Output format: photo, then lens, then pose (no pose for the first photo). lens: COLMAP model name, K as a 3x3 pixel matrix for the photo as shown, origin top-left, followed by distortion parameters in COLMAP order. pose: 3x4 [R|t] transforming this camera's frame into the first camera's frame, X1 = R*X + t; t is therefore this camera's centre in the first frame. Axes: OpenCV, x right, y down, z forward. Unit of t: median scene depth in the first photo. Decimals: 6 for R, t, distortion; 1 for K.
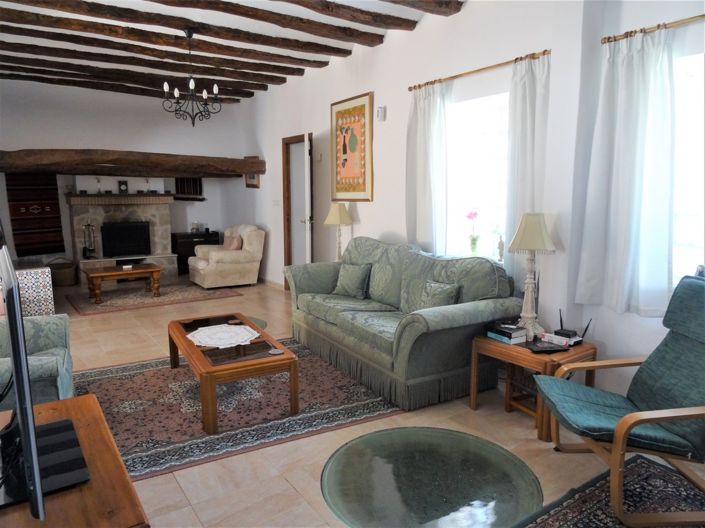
lens RADIAL K [[503.9, 0, 352.5], [0, 503.9, 264.0], [0, 0, 1]] dist [-0.001471, -0.003153]
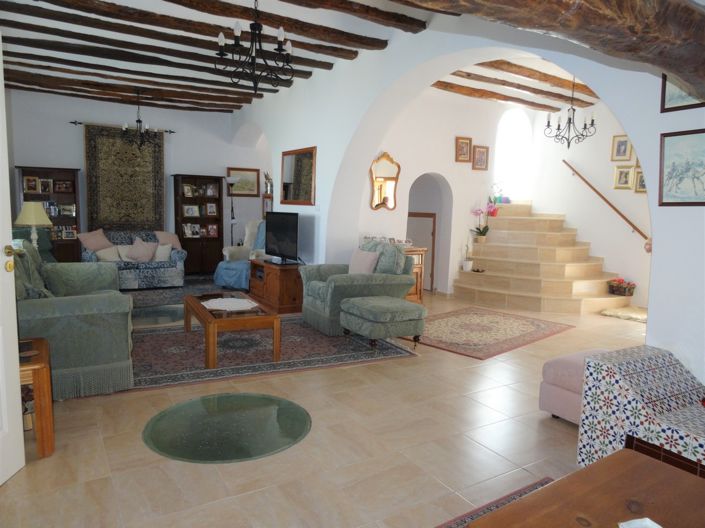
lens RADIAL K [[503.9, 0, 352.5], [0, 503.9, 264.0], [0, 0, 1]] dist [-0.001471, -0.003153]
pose [[-0.999082, -0.026664, 0.033530, -0.394898], [-0.017042, 0.965471, 0.259953, -0.191227], [-0.039303, 0.259143, -0.965039, 1.424325]]
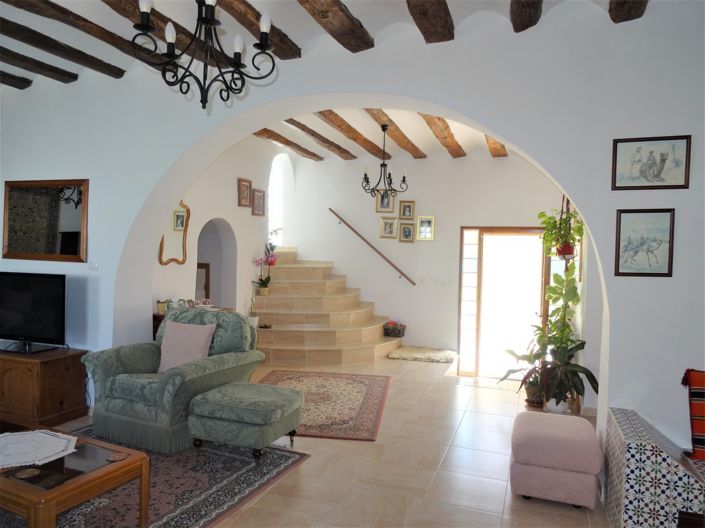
lens RADIAL K [[503.9, 0, 352.5], [0, 503.9, 264.0], [0, 0, 1]] dist [-0.001471, -0.003153]
pose [[-0.806508, 0.003585, -0.591213, -0.139290], [-0.107662, 0.982371, 0.152826, -0.186252], [0.581338, 0.186906, -0.791904, 1.175816]]
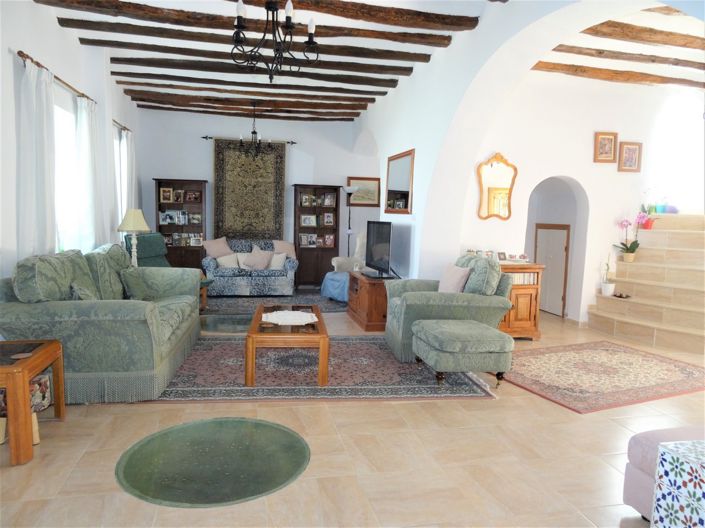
lens RADIAL K [[503.9, 0, 352.5], [0, 503.9, 264.0], [0, 0, 1]] dist [-0.001471, -0.003153]
pose [[-0.931923, -0.059083, 0.357810, -0.528163], [0.027545, 0.972258, 0.232285, -0.165108], [-0.361607, 0.226328, -0.904442, 1.294177]]
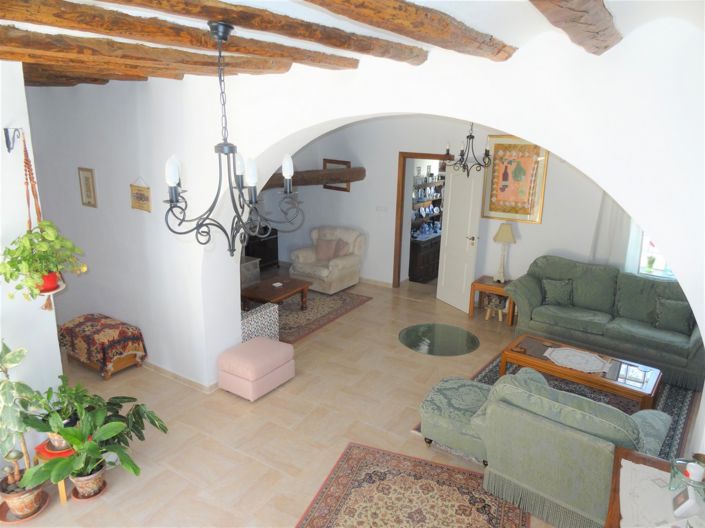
lens RADIAL K [[503.9, 0, 352.5], [0, 503.9, 264.0], [0, 0, 1]] dist [-0.001471, -0.003153]
pose [[0.915816, -0.081817, 0.393176, -0.842660], [0.031262, 0.990581, 0.133315, -0.196926], [-0.400380, -0.109800, 0.909747, 0.040541]]
